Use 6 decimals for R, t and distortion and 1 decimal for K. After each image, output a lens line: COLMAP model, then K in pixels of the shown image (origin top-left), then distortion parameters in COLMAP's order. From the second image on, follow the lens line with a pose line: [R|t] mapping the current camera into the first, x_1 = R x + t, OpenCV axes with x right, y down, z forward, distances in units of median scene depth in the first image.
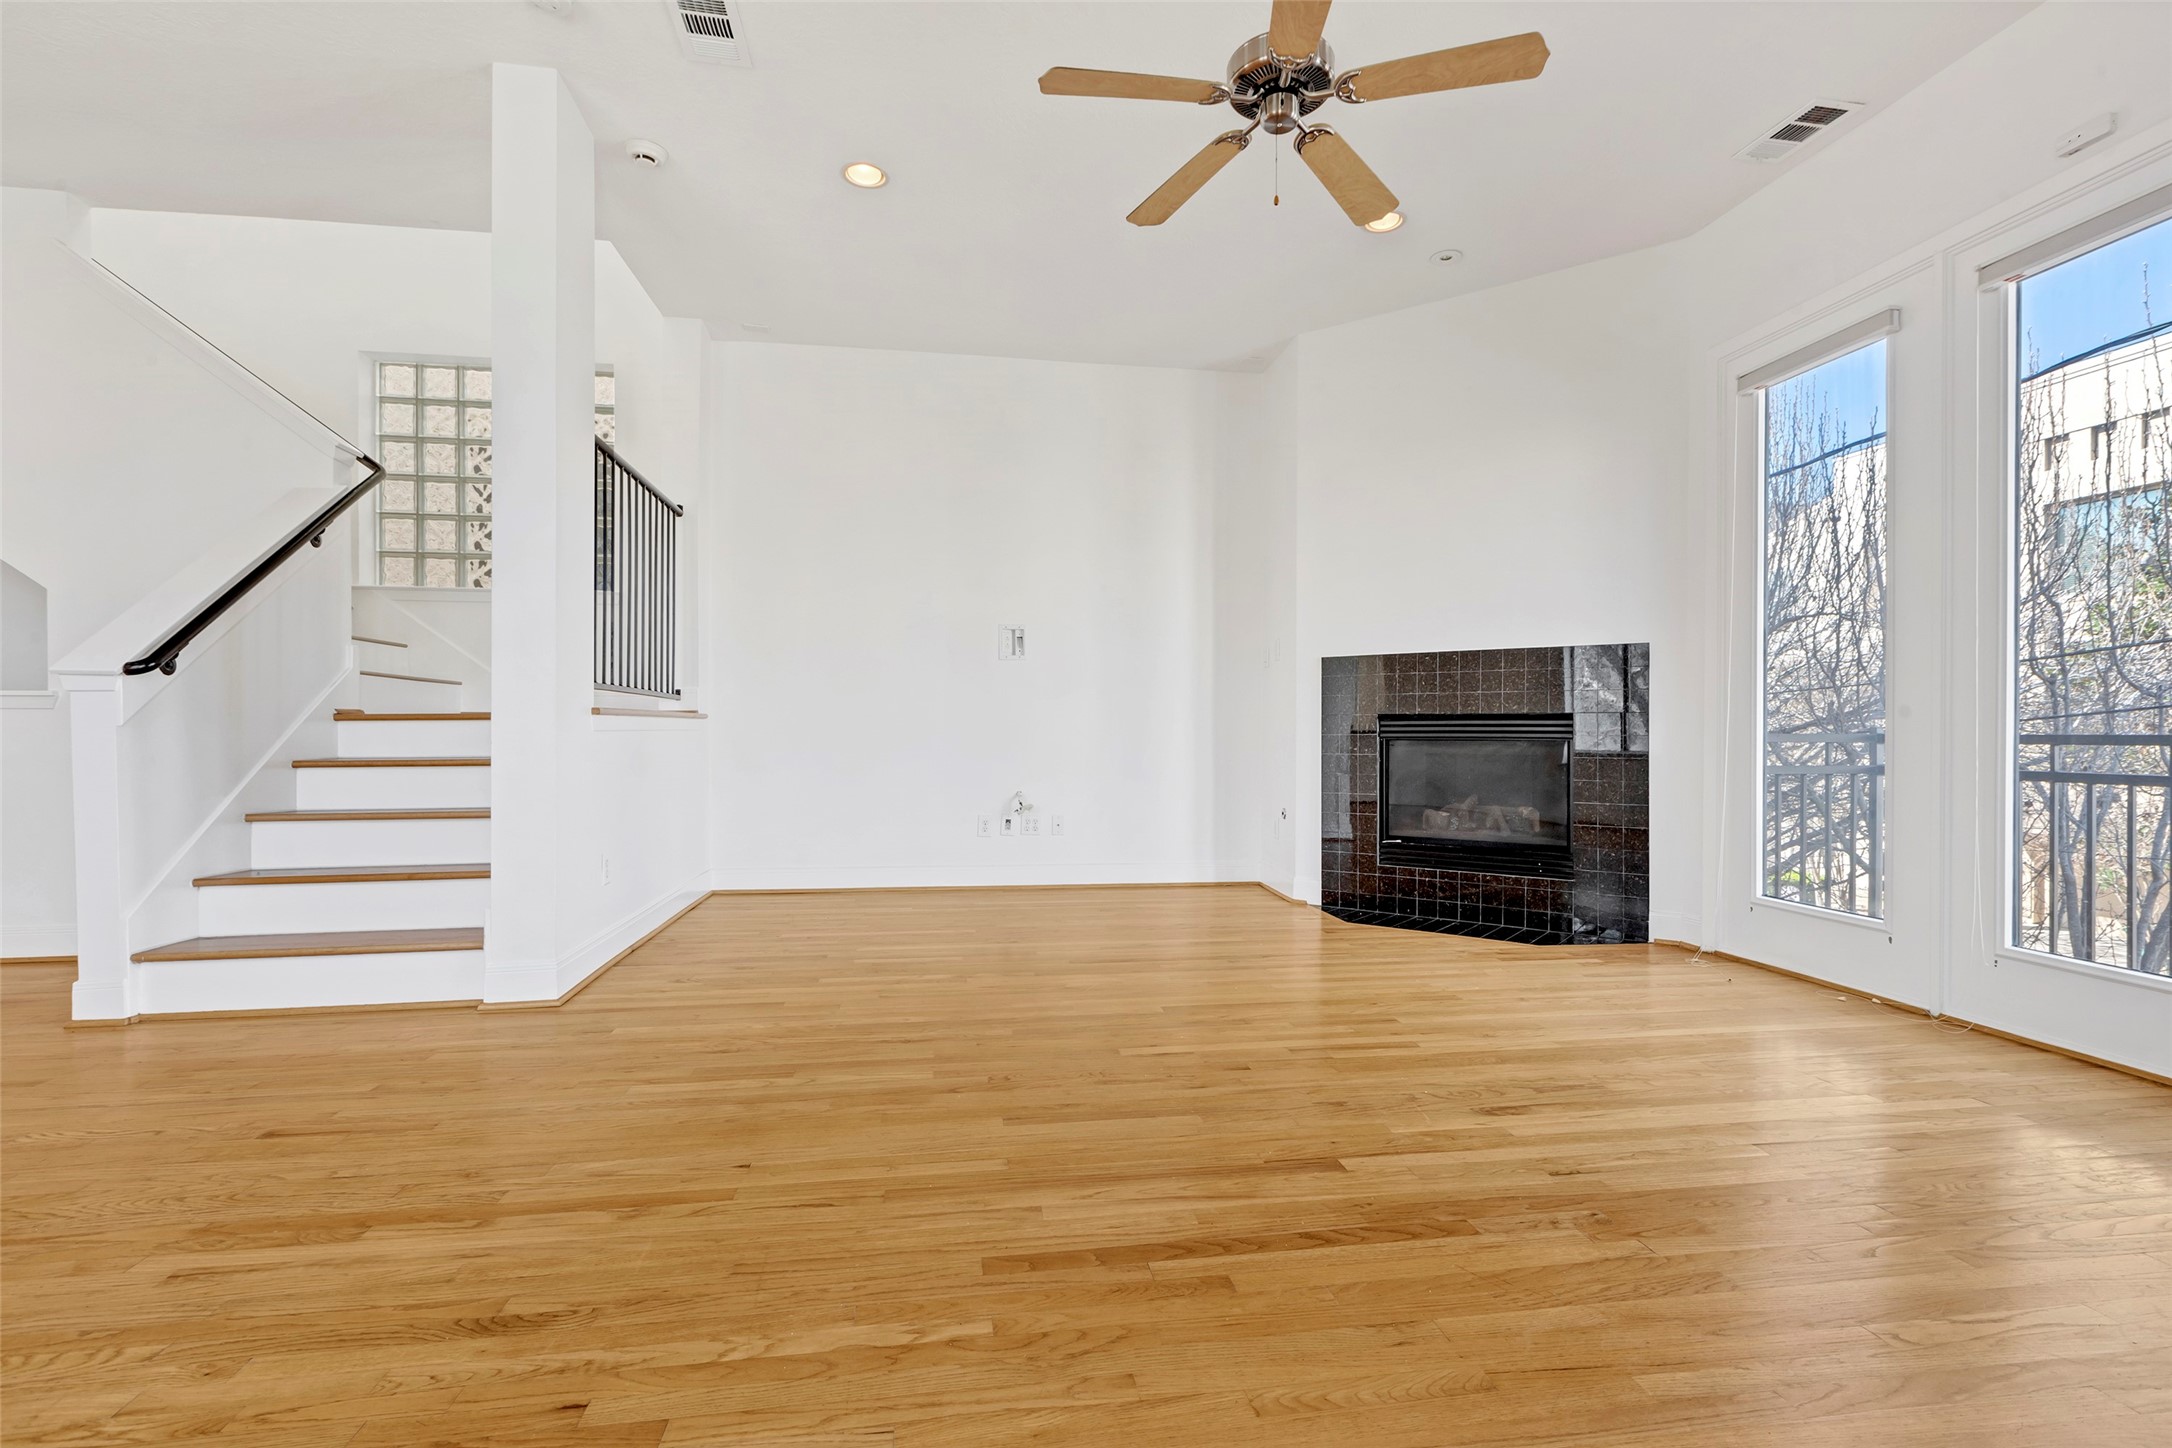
lens RADIAL K [[1002.7, 0, 1092.7], [0, 1002.7, 733.4], [0, 0, 1]] dist [0.002818, 0.000566]
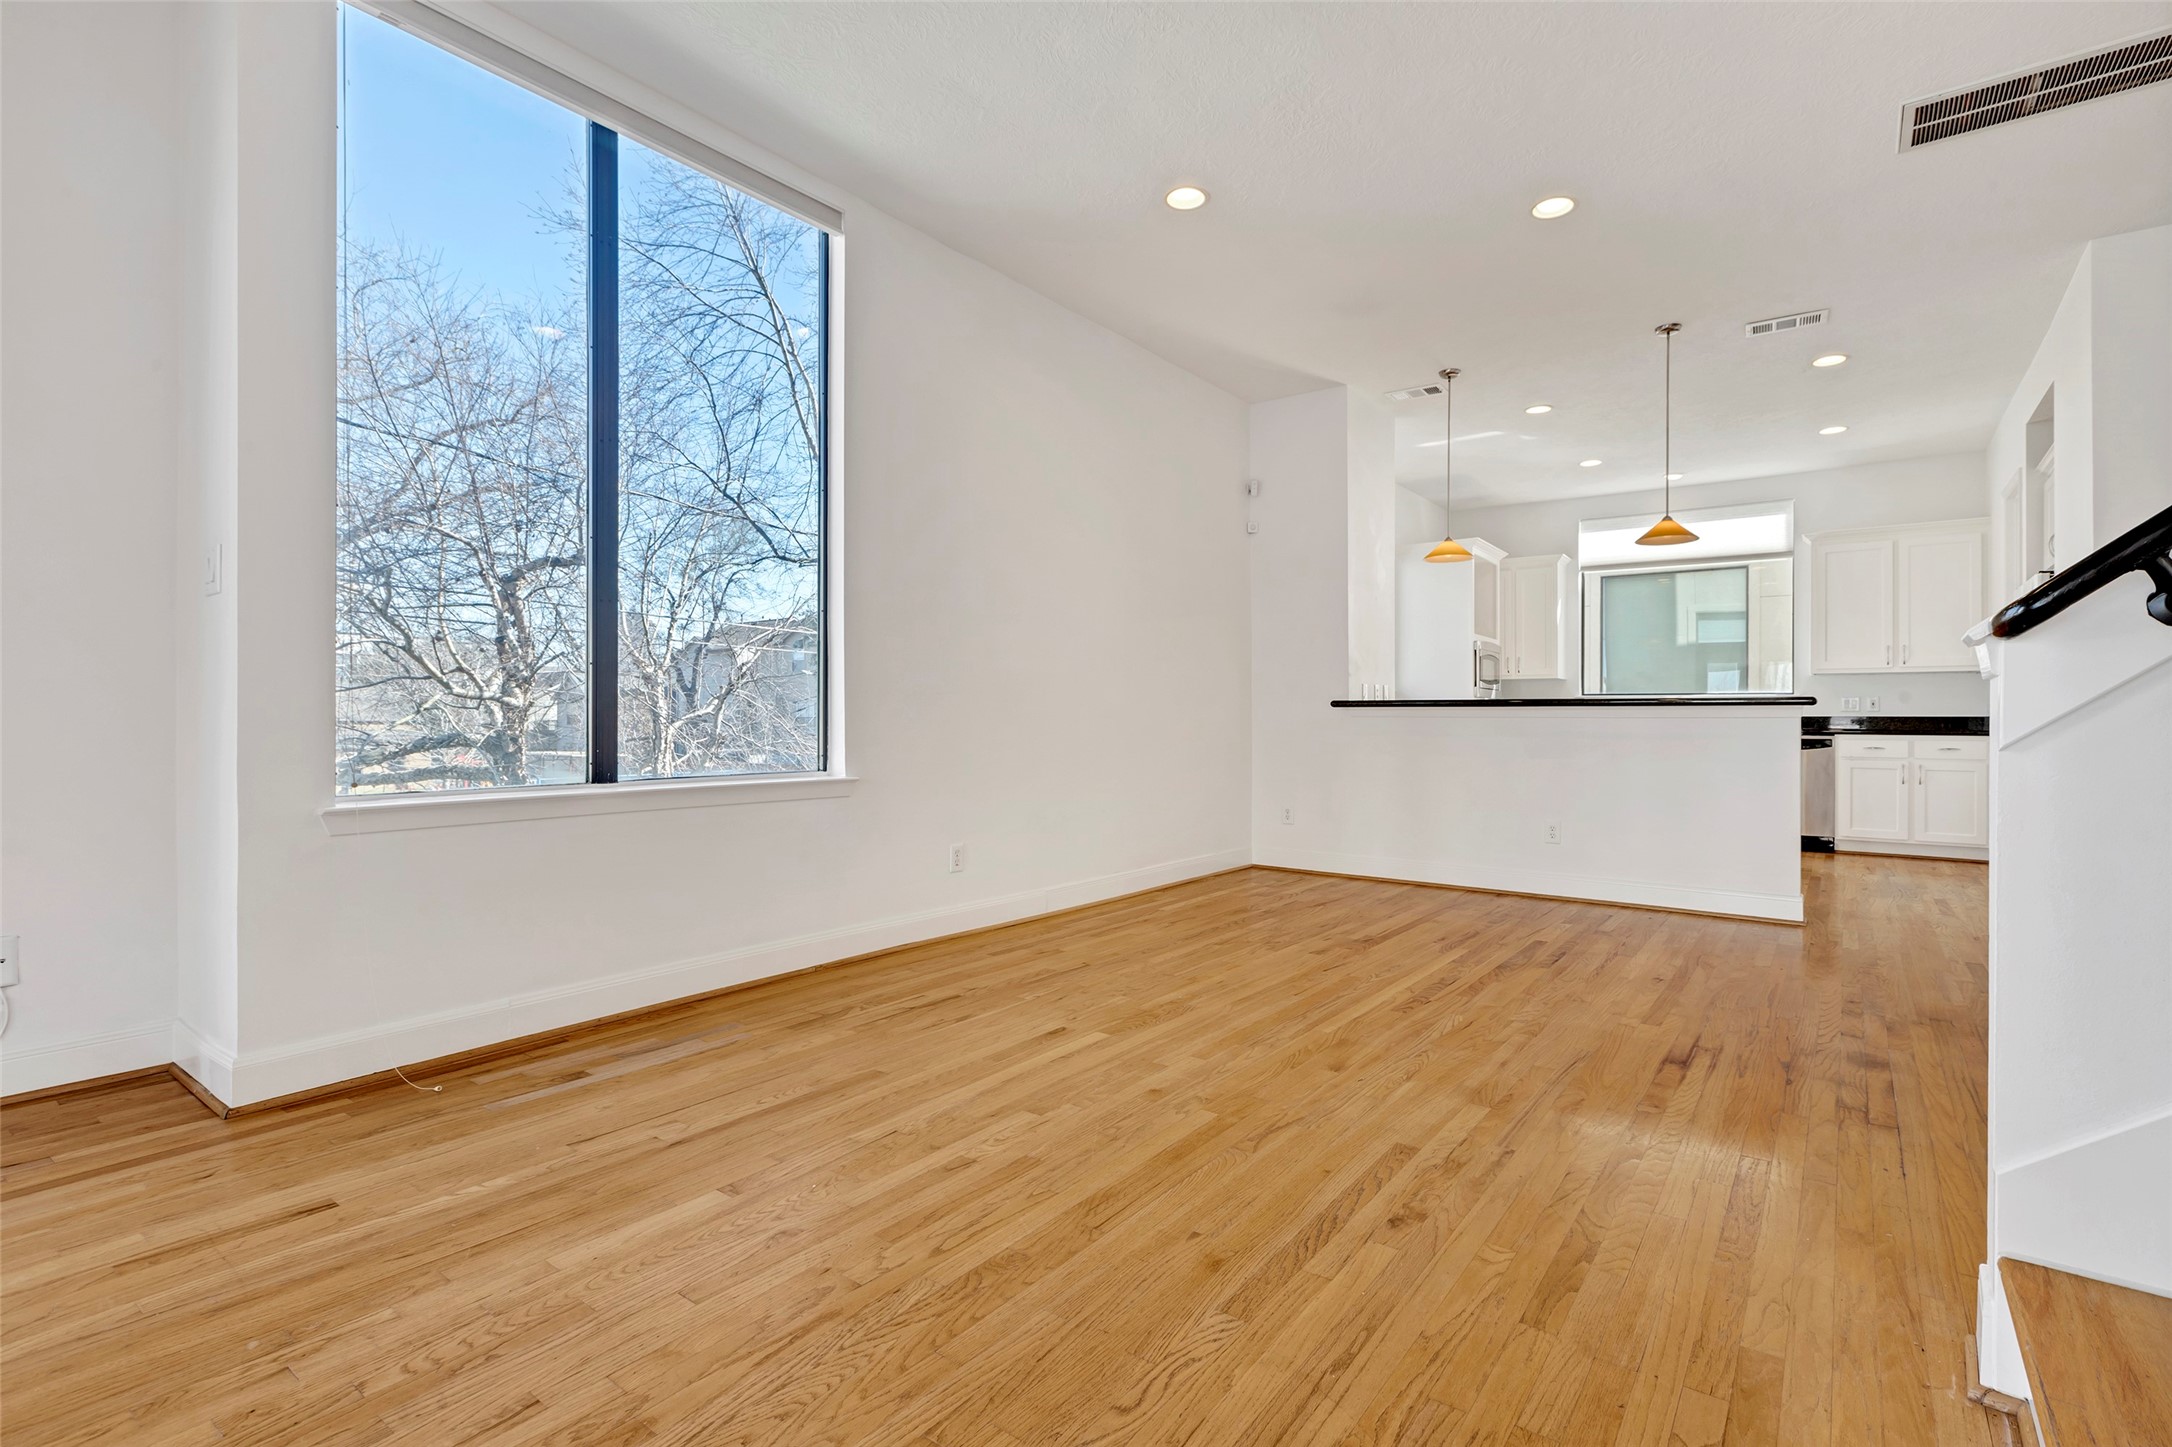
lens RADIAL K [[1002.7, 0, 1113.4], [0, 1002.7, 717.7], [0, 0, 1]] dist [0.002818, 0.000566]
pose [[-0.705696, -0.004945, -0.708497, -0.347719], [-0.006424, 0.999979, -0.000580, -0.020292], [0.708485, 0.004142, -0.705713, 1.025450]]
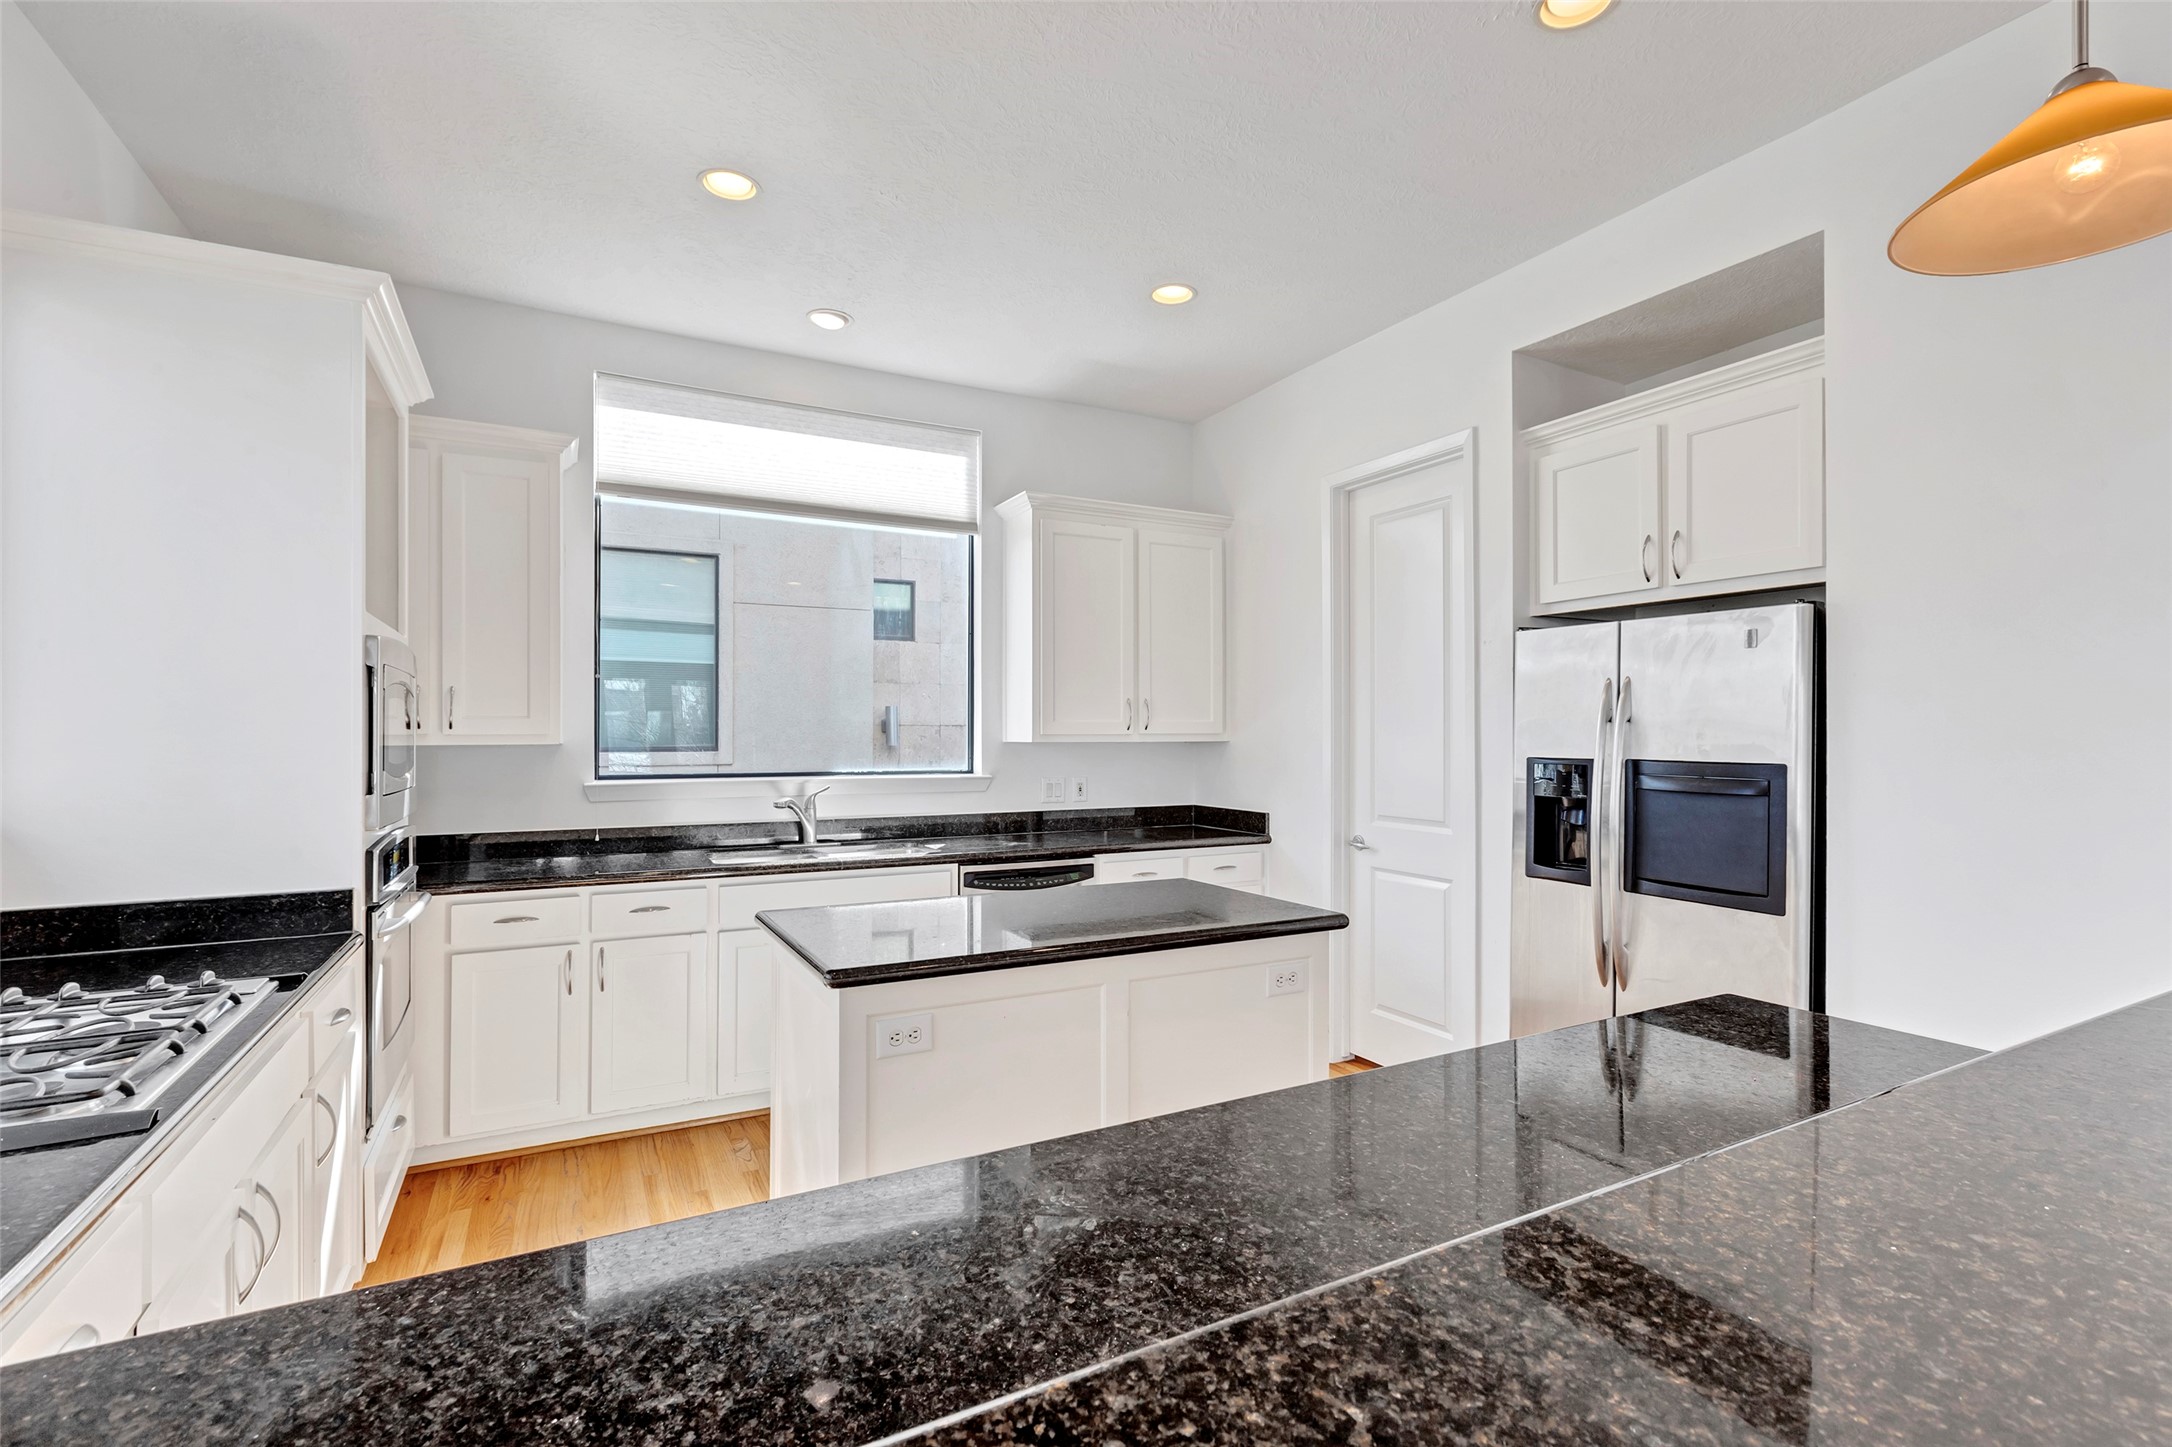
lens RADIAL K [[1002.7, 0, 1107.3], [0, 1002.7, 722.8], [0, 0, 1]] dist [0.002818, 0.000566]
pose [[0.331118, -0.008567, -0.943550, -1.990318], [-0.002839, 0.999945, -0.010075, -0.158188], [0.943585, 0.006015, 0.331076, 0.110486]]
